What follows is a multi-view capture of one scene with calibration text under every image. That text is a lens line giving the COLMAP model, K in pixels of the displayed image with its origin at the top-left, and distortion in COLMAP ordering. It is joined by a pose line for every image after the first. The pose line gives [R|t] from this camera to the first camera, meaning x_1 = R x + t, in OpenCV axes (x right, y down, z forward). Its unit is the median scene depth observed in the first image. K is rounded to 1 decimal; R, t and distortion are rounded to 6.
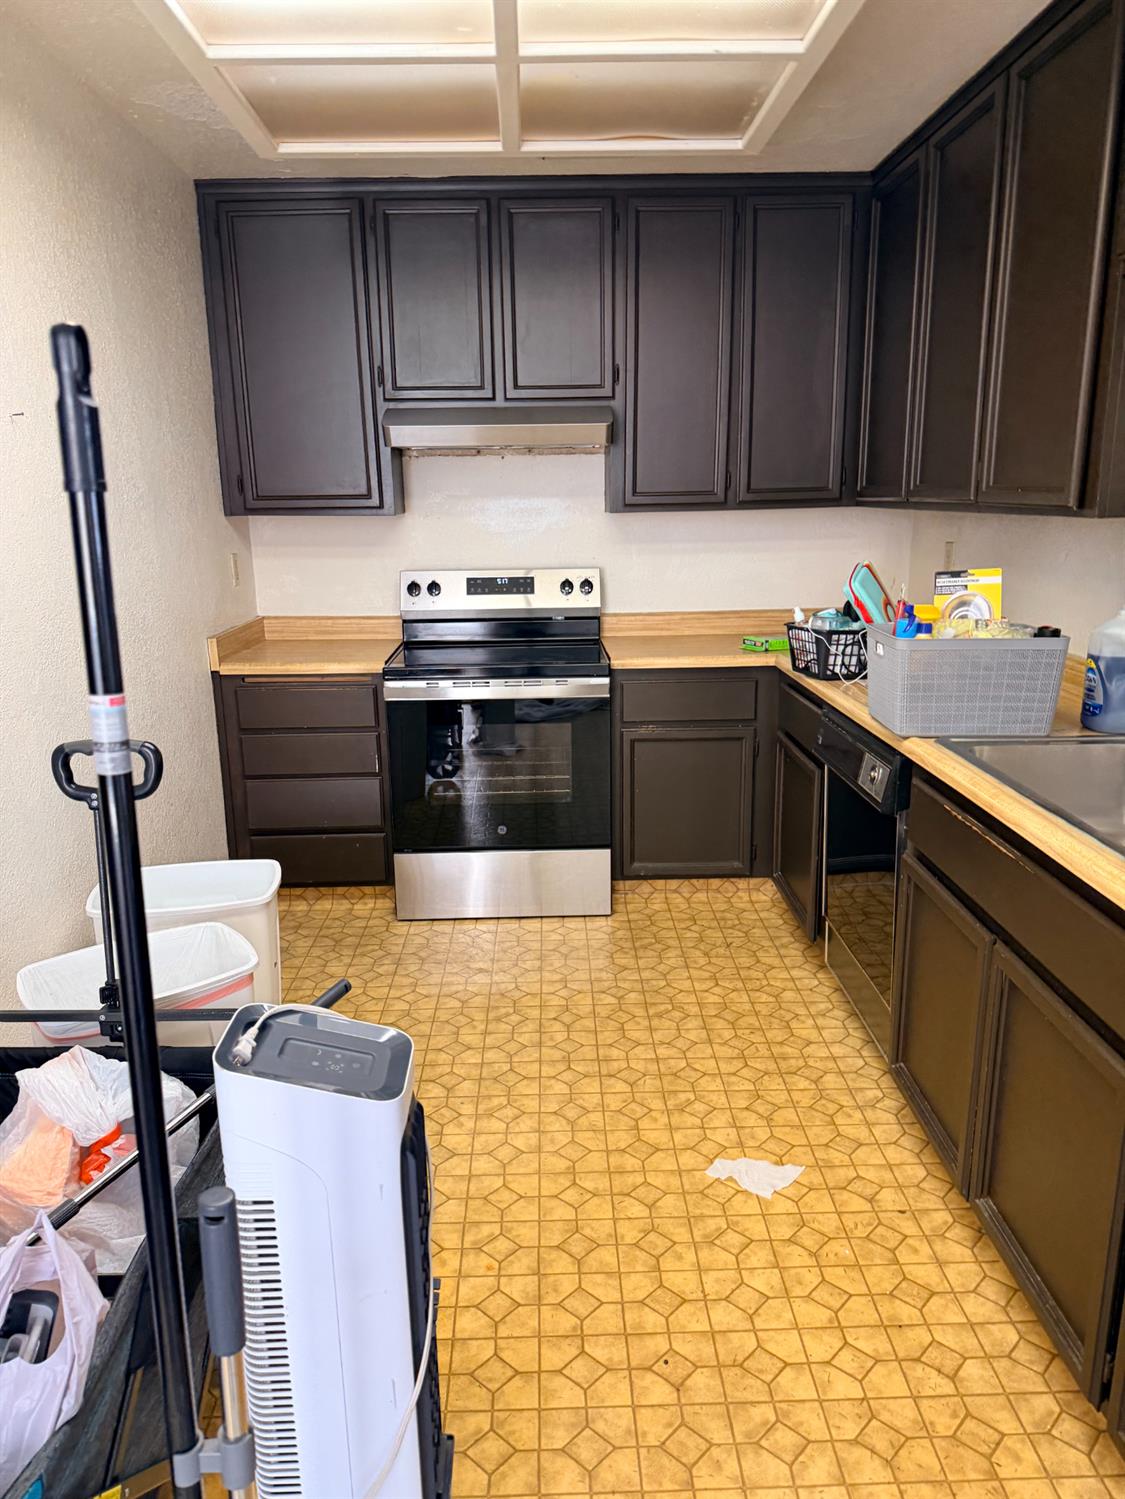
lens RADIAL K [[1069.1, 0, 542.9], [0, 1069.1, 752.5], [0, 0, 1]] dist [0.011484, -0.020482]
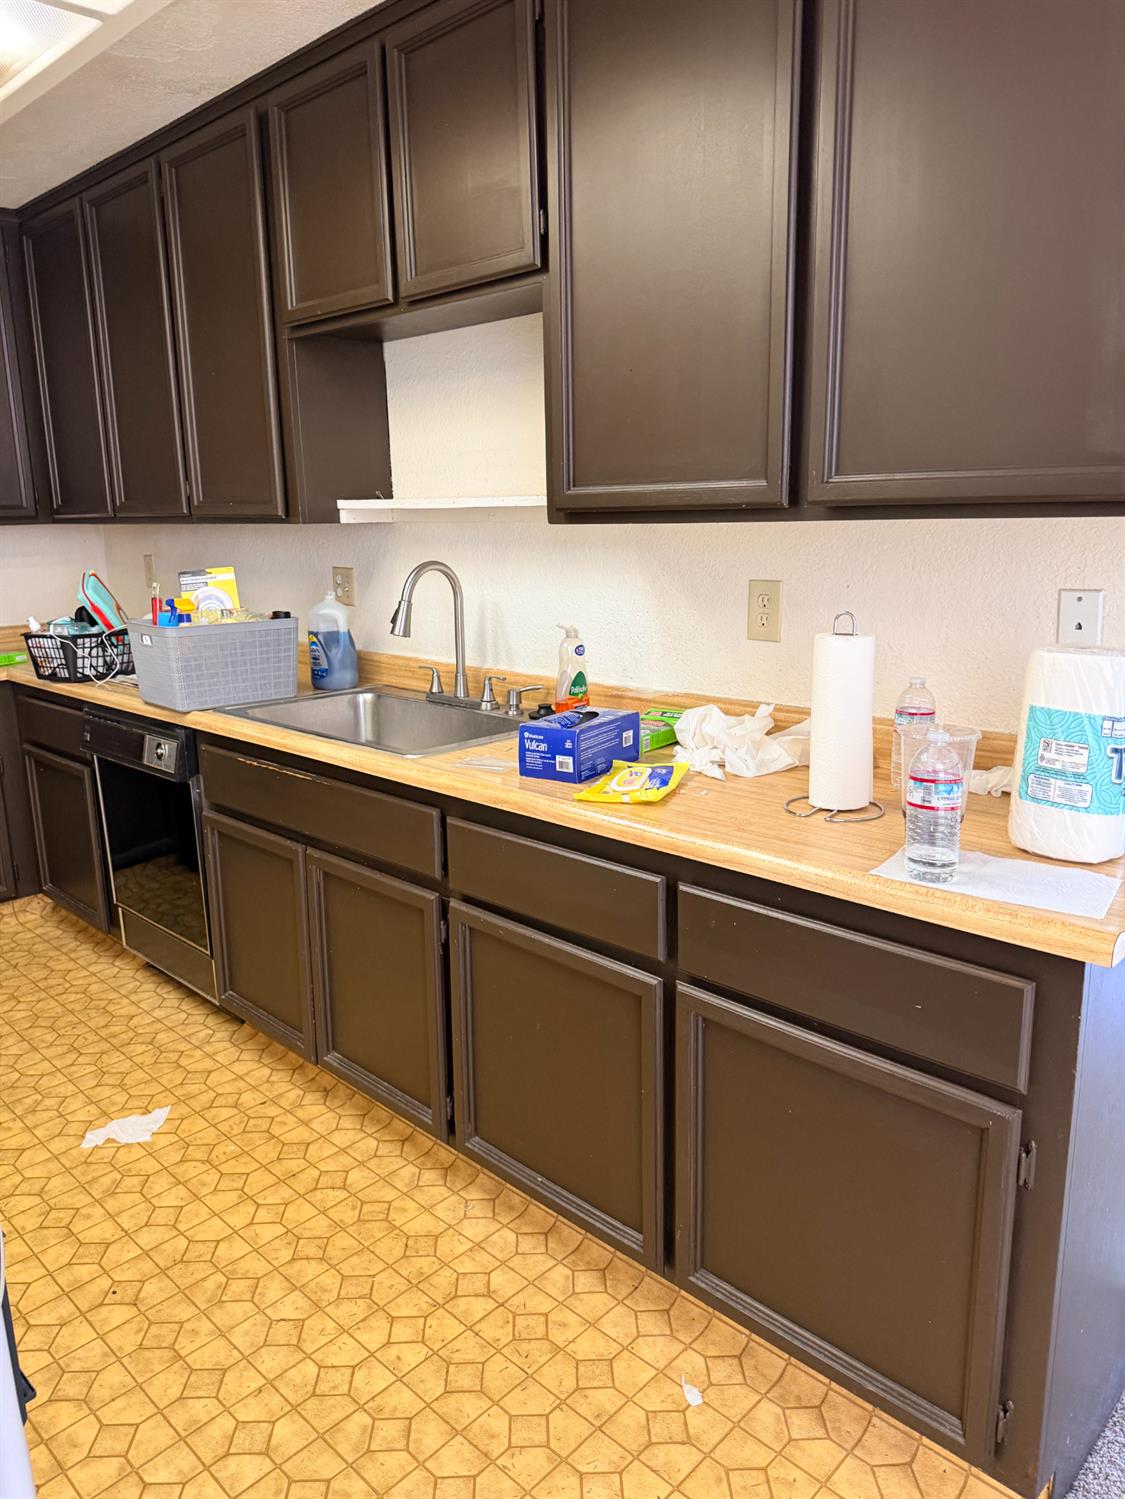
lens RADIAL K [[1044.1, 0, 592.6], [0, 1044.1, 743.1], [0, 0, 1]] dist [0.002778, -0.038038]
pose [[0.685616, -0.147621, 0.712839, -0.166191], [0.170406, 0.984562, 0.039993, 0.047338], [-0.707738, 0.094052, 0.700187, -0.098747]]
